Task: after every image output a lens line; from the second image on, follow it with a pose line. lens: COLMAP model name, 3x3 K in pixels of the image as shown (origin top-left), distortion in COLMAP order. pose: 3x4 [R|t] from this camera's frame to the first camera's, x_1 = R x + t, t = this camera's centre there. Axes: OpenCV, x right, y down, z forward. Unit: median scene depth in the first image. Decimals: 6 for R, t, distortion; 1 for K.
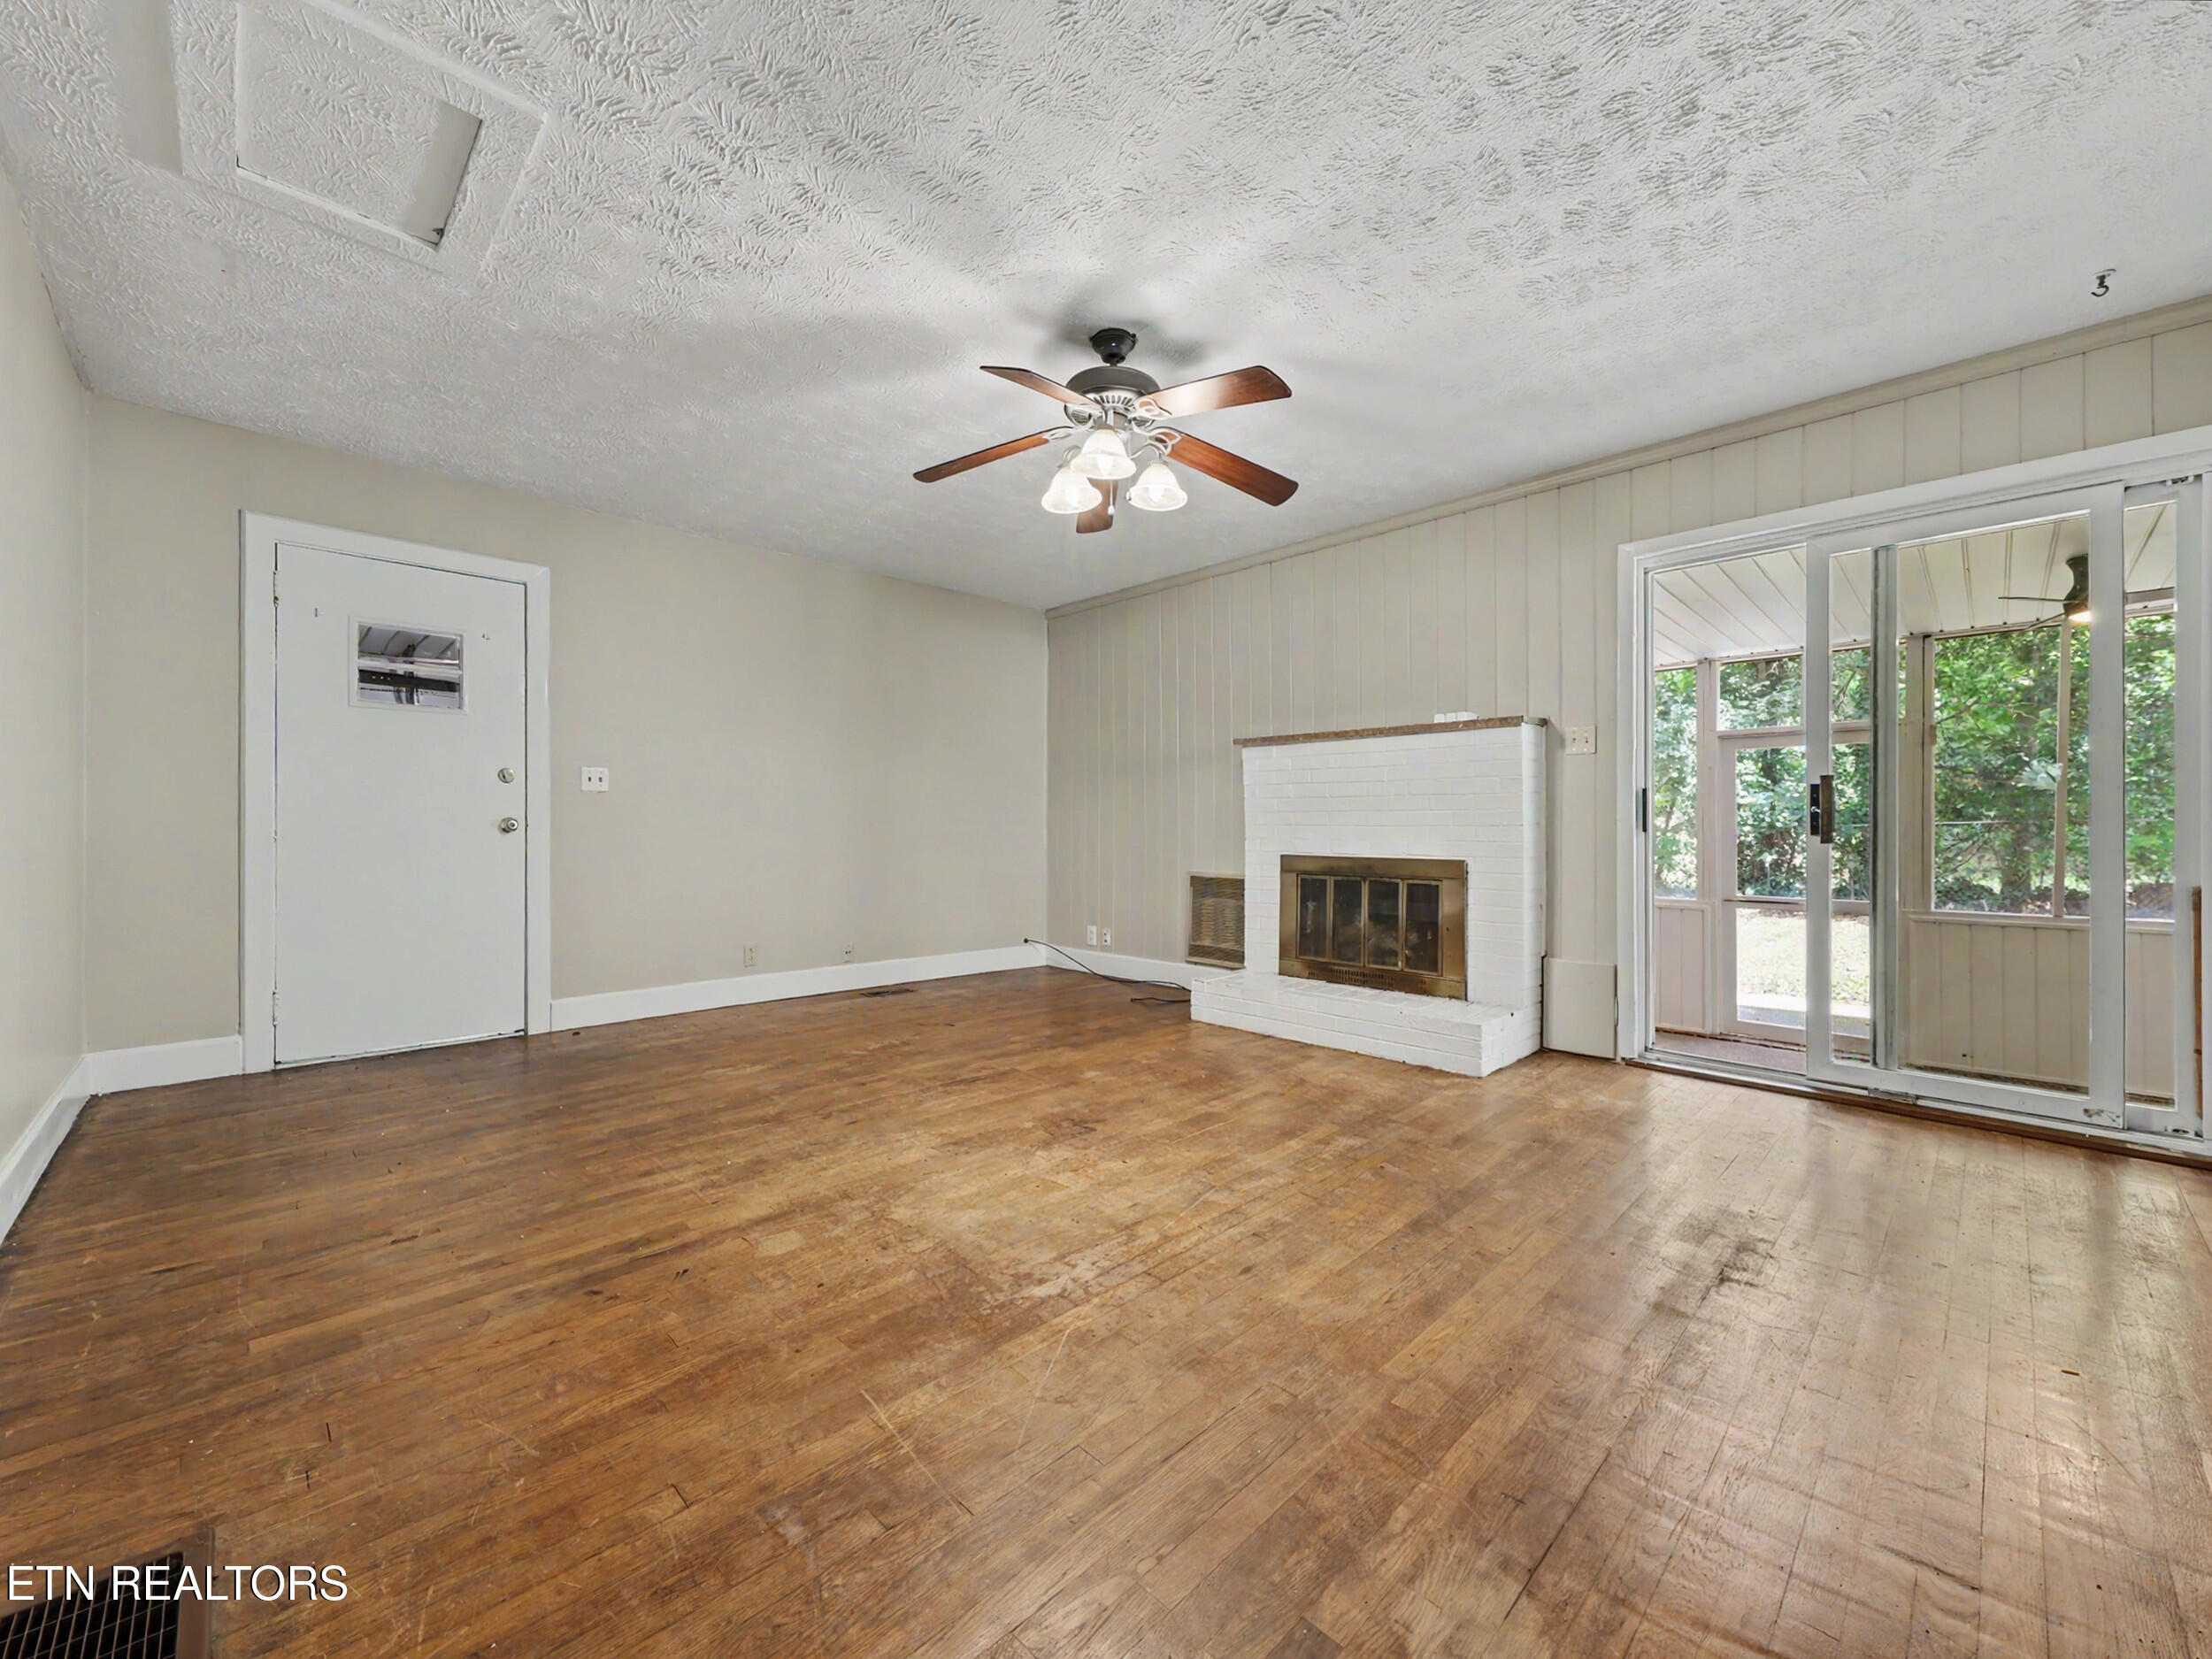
lens RADIAL K [[876.2, 0, 1111.3], [0, 876.2, 831.3], [0, 0, 1]] dist [-0.001174, 0.000895]
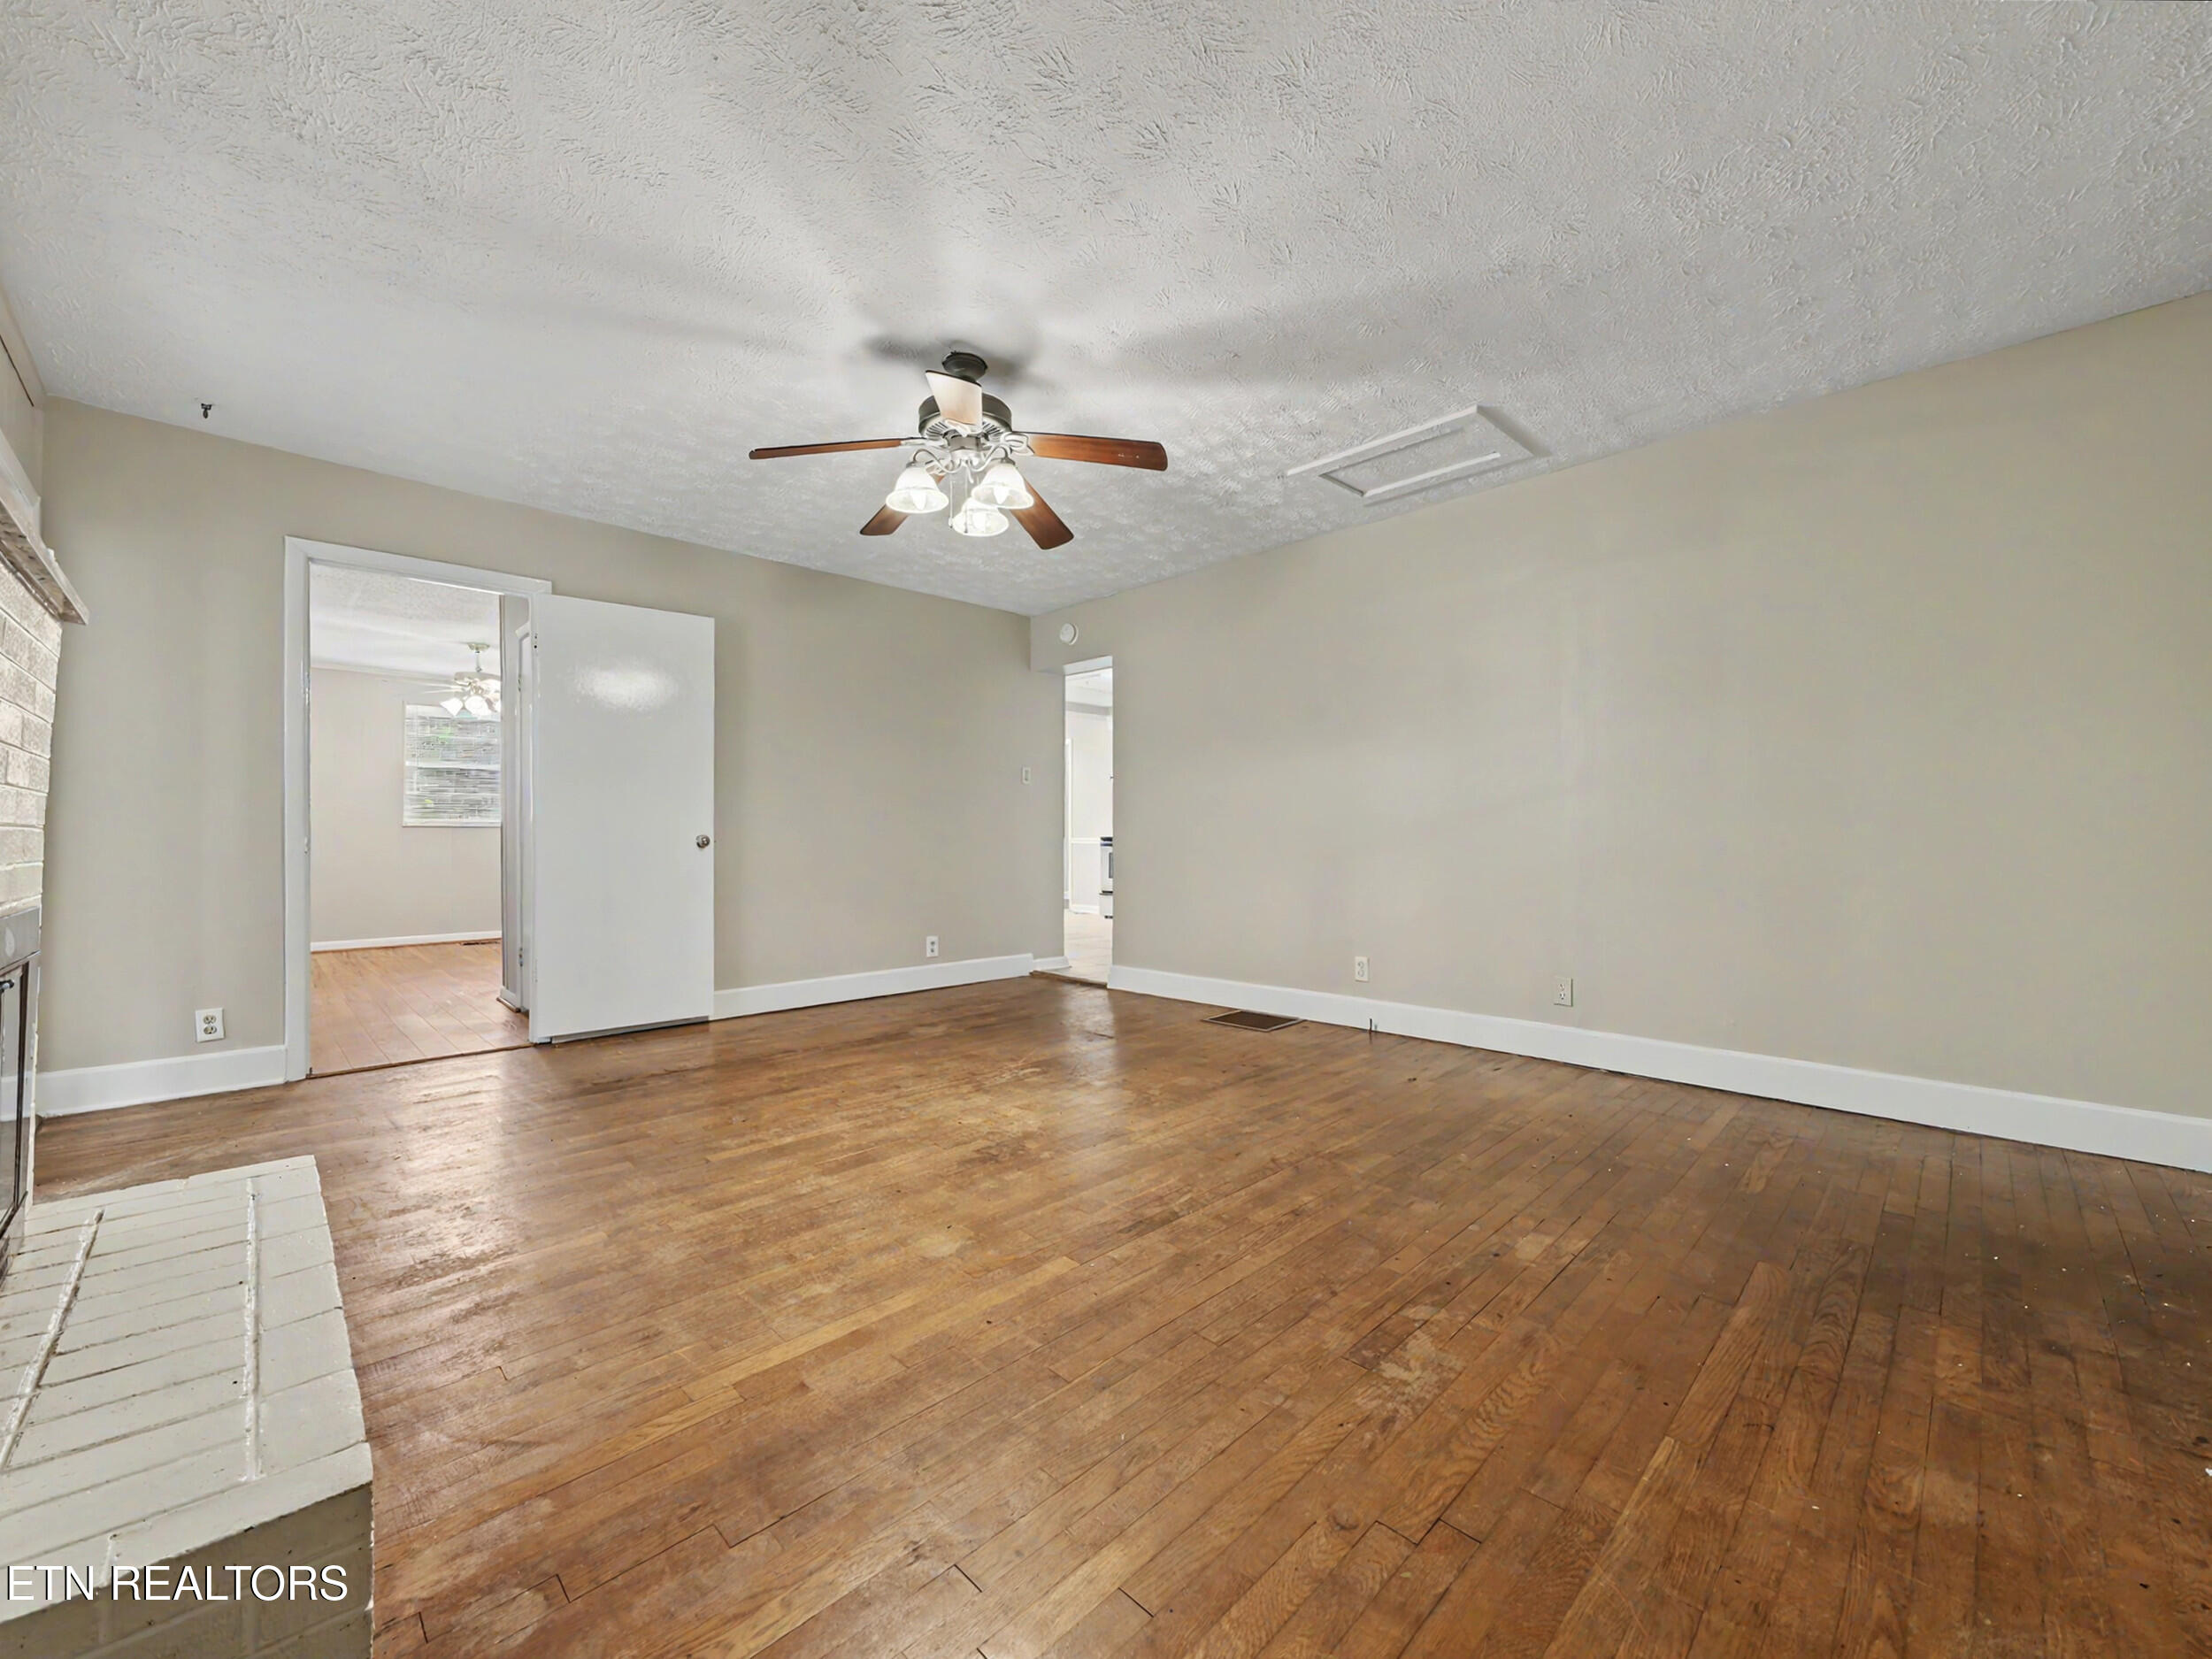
lens RADIAL K [[876.2, 0, 1100.8], [0, 876.2, 831.2], [0, 0, 1]] dist [-0.001174, 0.000895]
pose [[-0.999993, -0.001288, 0.003466, -0.171851], [-0.001303, 0.999990, -0.004267, -0.002166], [-0.003460, -0.004272, -0.999985, 2.131105]]
